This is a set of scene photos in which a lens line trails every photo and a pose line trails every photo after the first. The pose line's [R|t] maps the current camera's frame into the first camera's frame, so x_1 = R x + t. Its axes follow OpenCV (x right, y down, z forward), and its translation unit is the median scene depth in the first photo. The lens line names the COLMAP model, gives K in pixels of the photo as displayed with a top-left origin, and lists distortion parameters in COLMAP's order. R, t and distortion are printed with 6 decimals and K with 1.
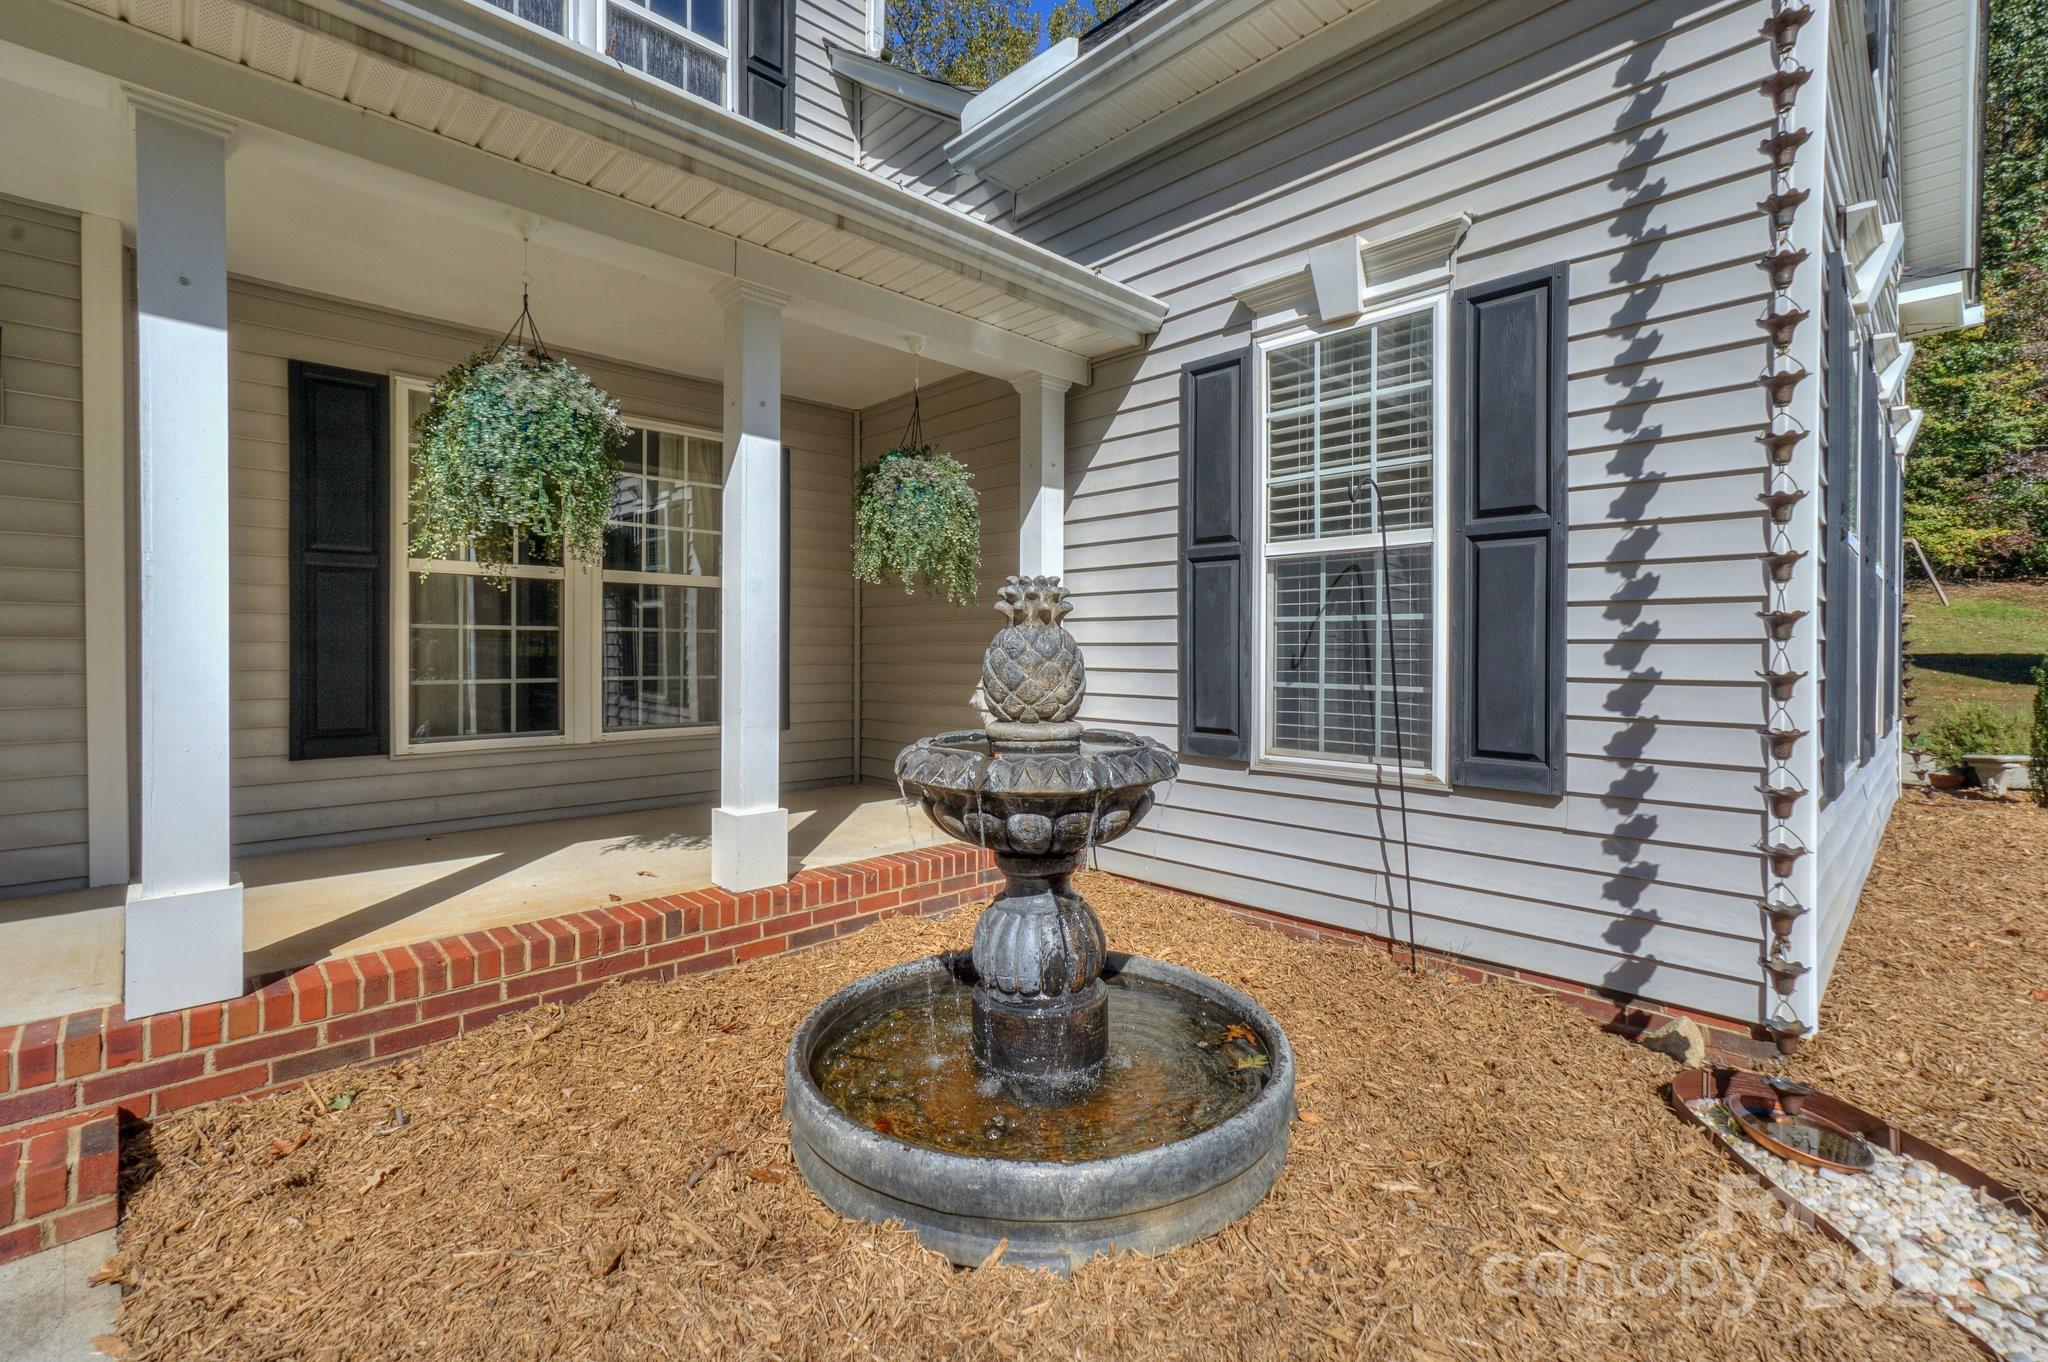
lens RADIAL K [[903.5, 0, 974.9], [0, 903.5, 689.9], [0, 0, 1]] dist [-0.005933, 0.009081]
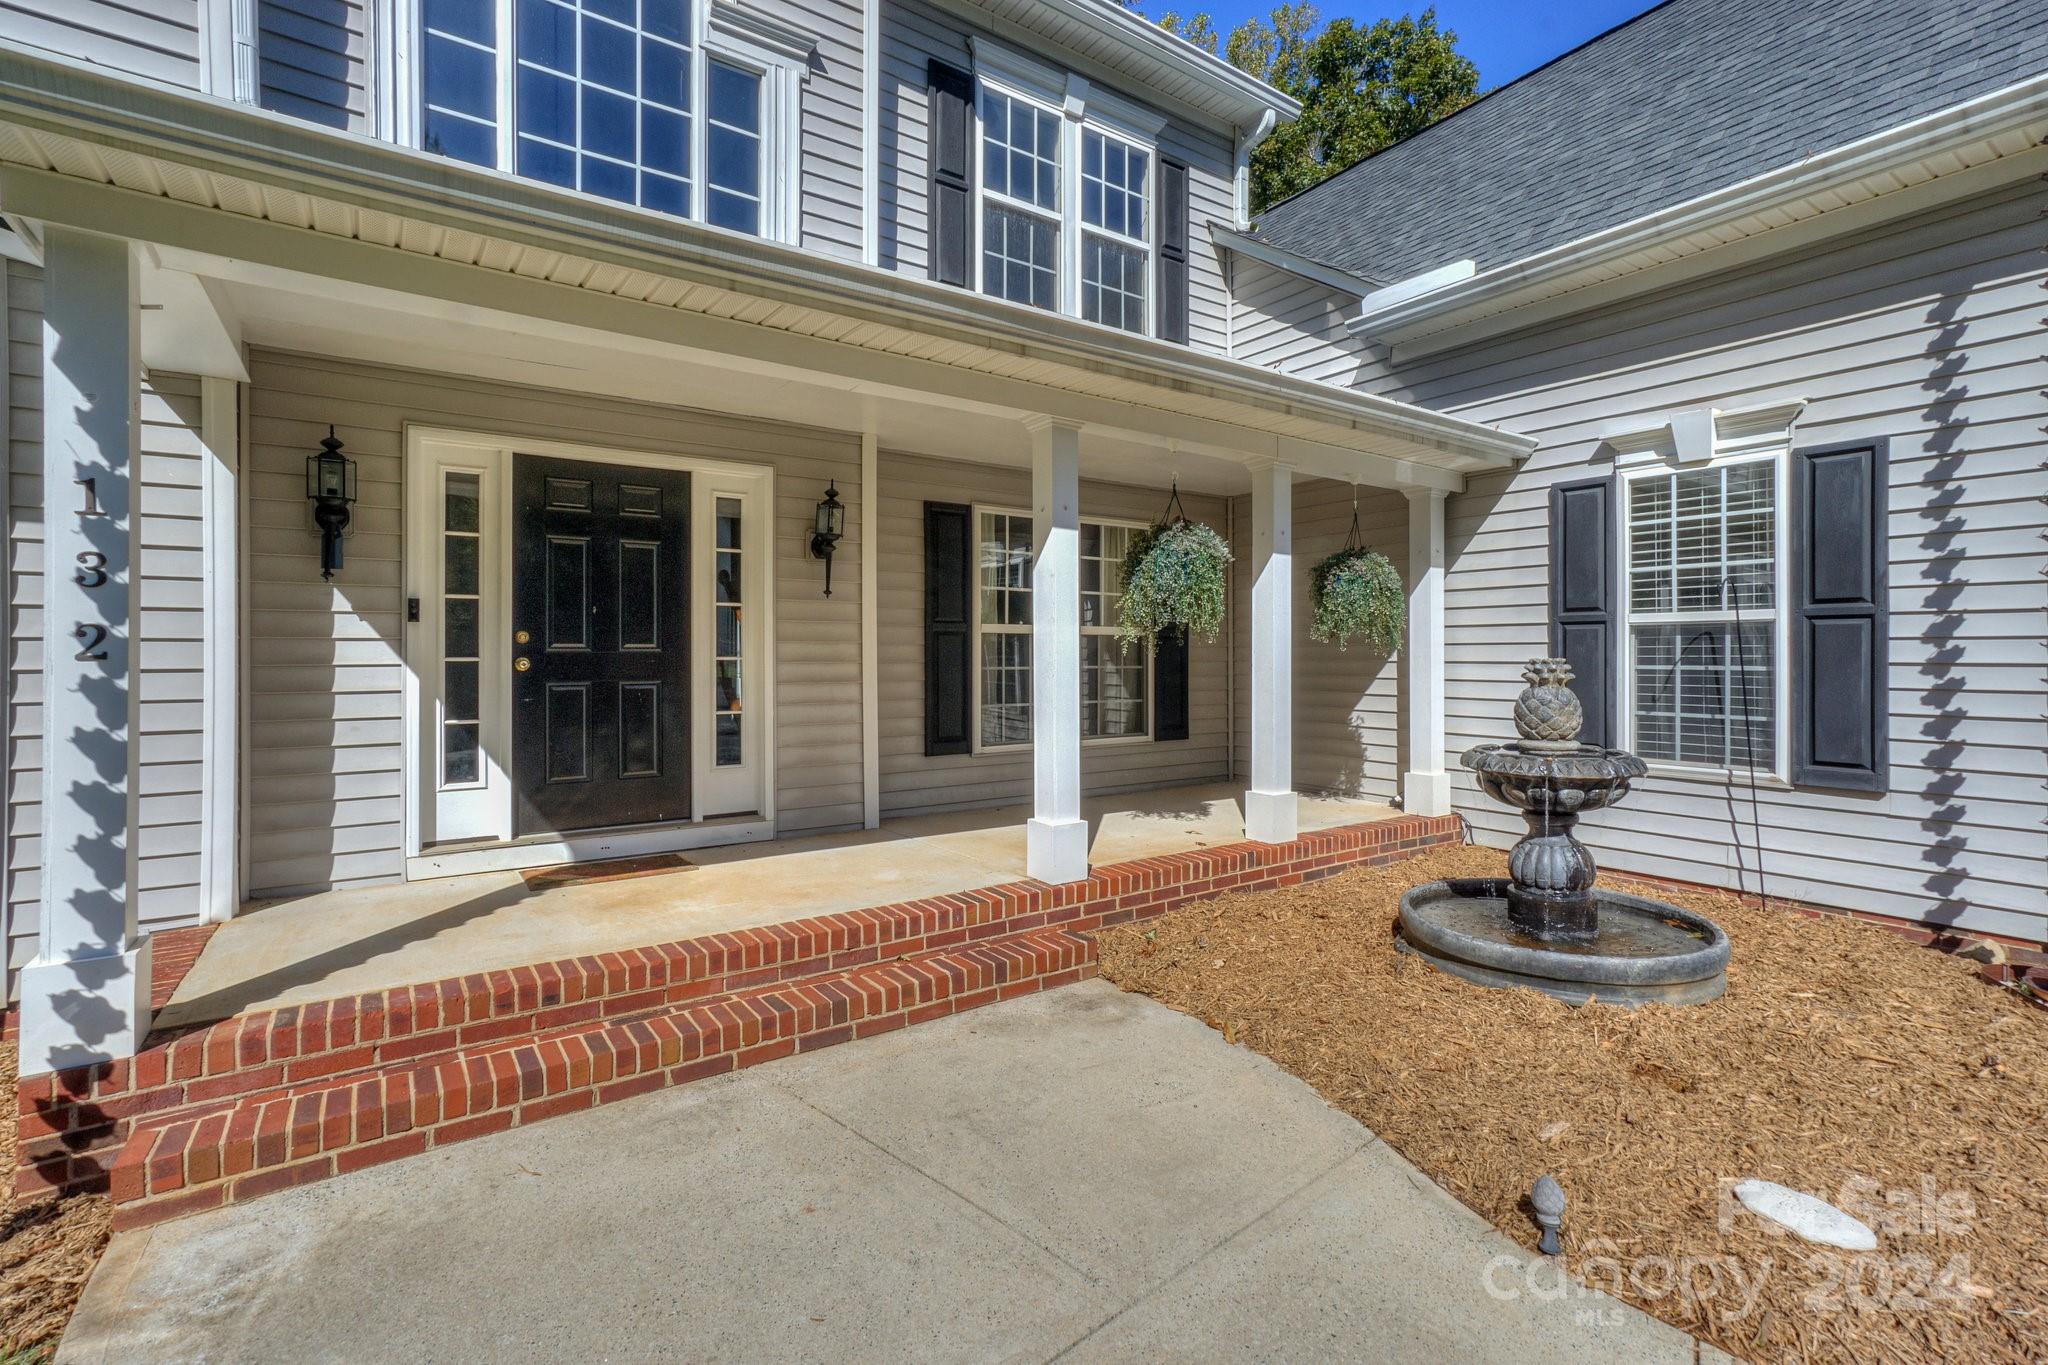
lens RADIAL K [[903.5, 0, 961.5], [0, 903.5, 685.1], [0, 0, 1]] dist [-0.005933, 0.009081]
pose [[0.985097, 0.000857, -0.172000, -0.589226], [-0.003027, 0.999919, -0.012350, -0.036341], [0.171975, 0.012687, 0.985020, -0.730518]]
